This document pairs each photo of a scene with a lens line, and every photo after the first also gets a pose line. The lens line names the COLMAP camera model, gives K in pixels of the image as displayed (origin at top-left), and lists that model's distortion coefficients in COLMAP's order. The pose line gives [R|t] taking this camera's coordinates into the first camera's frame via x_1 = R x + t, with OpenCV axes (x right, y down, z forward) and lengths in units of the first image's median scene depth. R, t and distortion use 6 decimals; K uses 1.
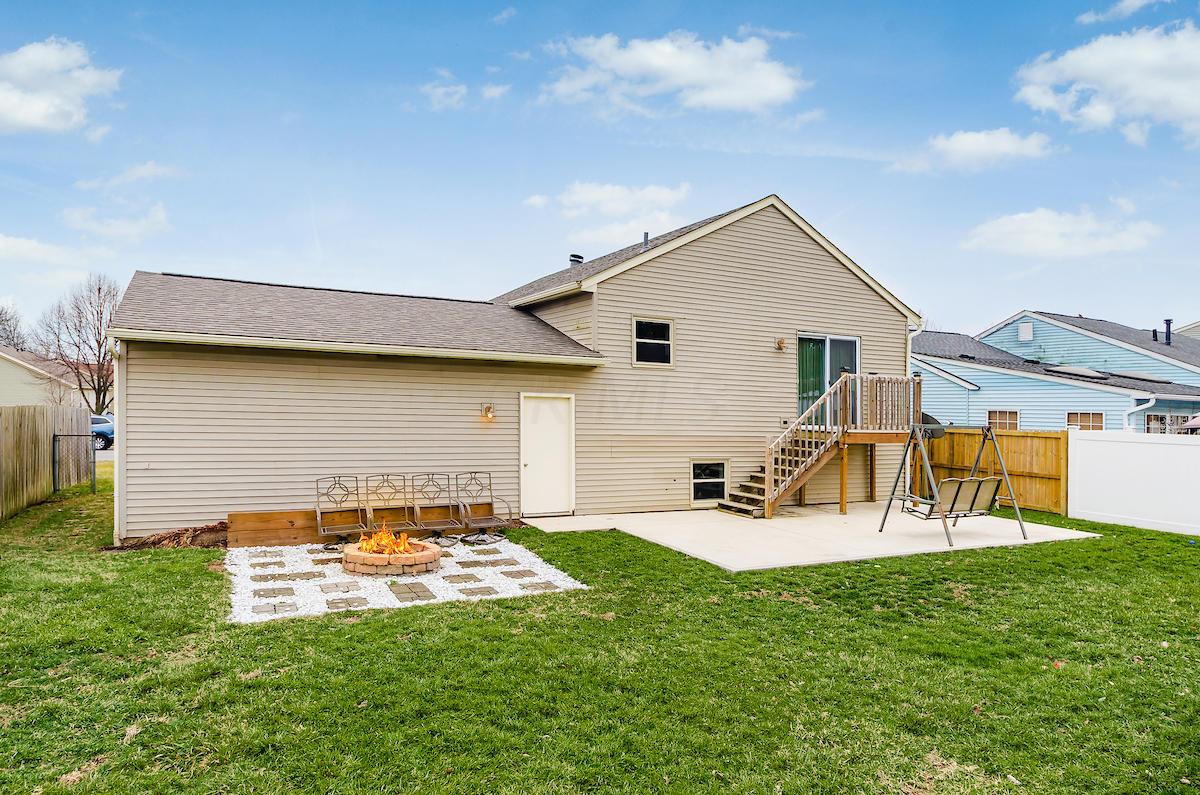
lens RADIAL K [[719.6, 0, 608.2], [0, 719.6, 407.3], [0, 0, 1]] dist [0.001476, -0.001242]
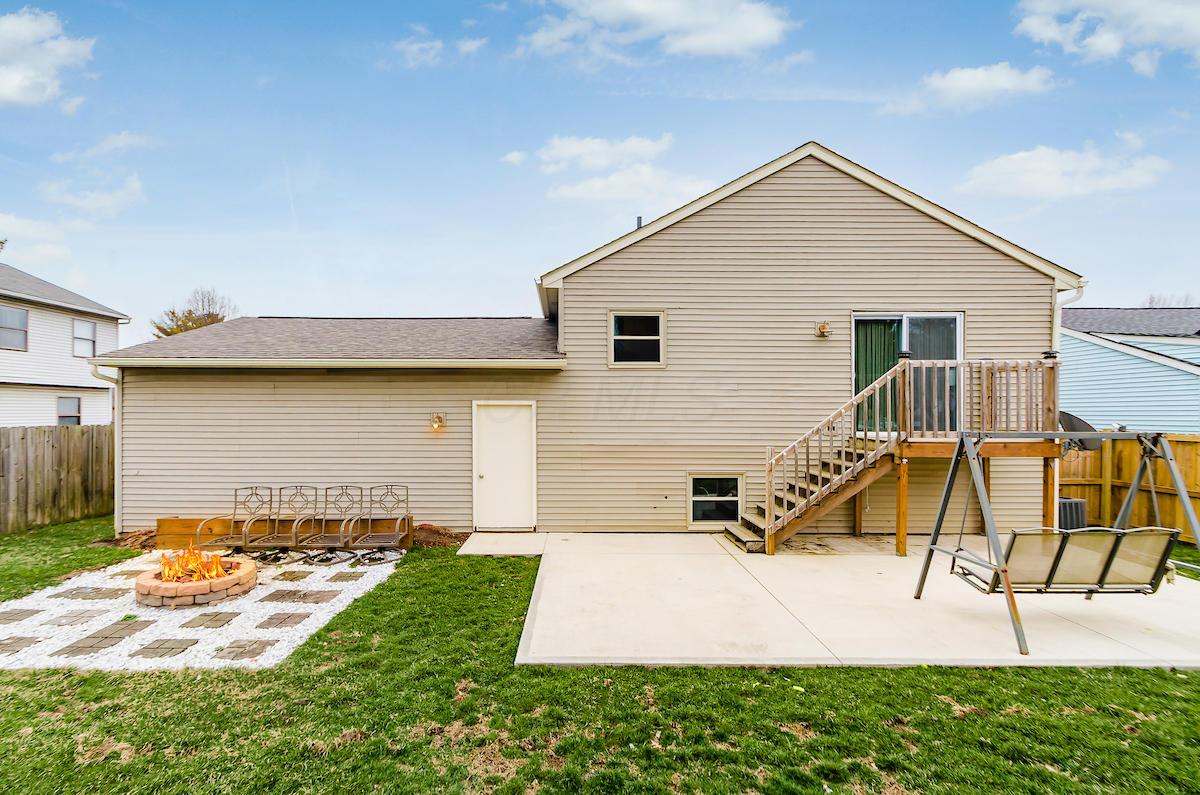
lens RADIAL K [[529.6, 0, 579.2], [0, 529.6, 420.1], [0, 0, 1]] dist [0.006821, 0.000202]
pose [[0.890775, -0.016326, -0.454151, 0.288967], [0.020086, 0.999792, 0.003455, 0.004924], [0.454000, -0.012200, 0.890918, 0.389511]]
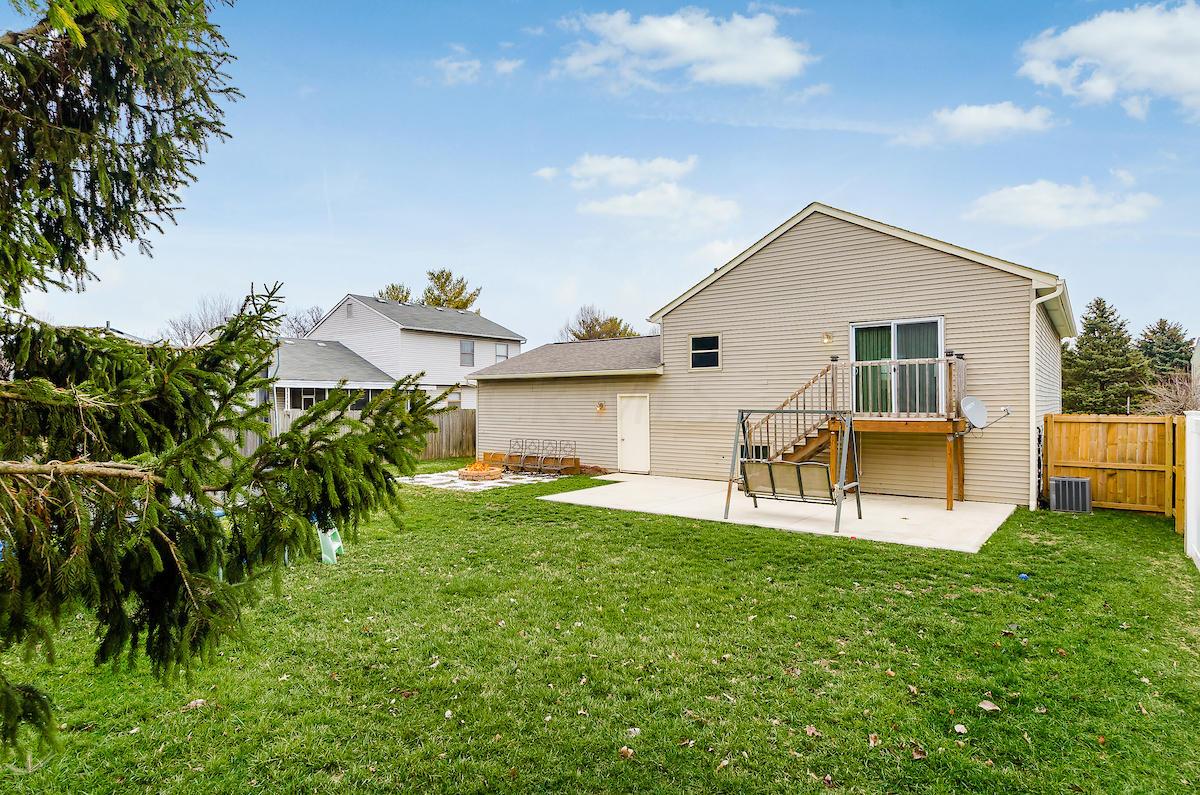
lens RADIAL K [[647.9, 0, 623.4], [0, 647.9, 429.2], [0, 0, 1]] dist [0.000807, -0.000556]
pose [[0.443941, 0.007523, -0.896024, 1.067943], [0.009888, 0.999863, 0.013293, 0.035526], [0.896001, -0.014761, 0.443806, 0.324994]]
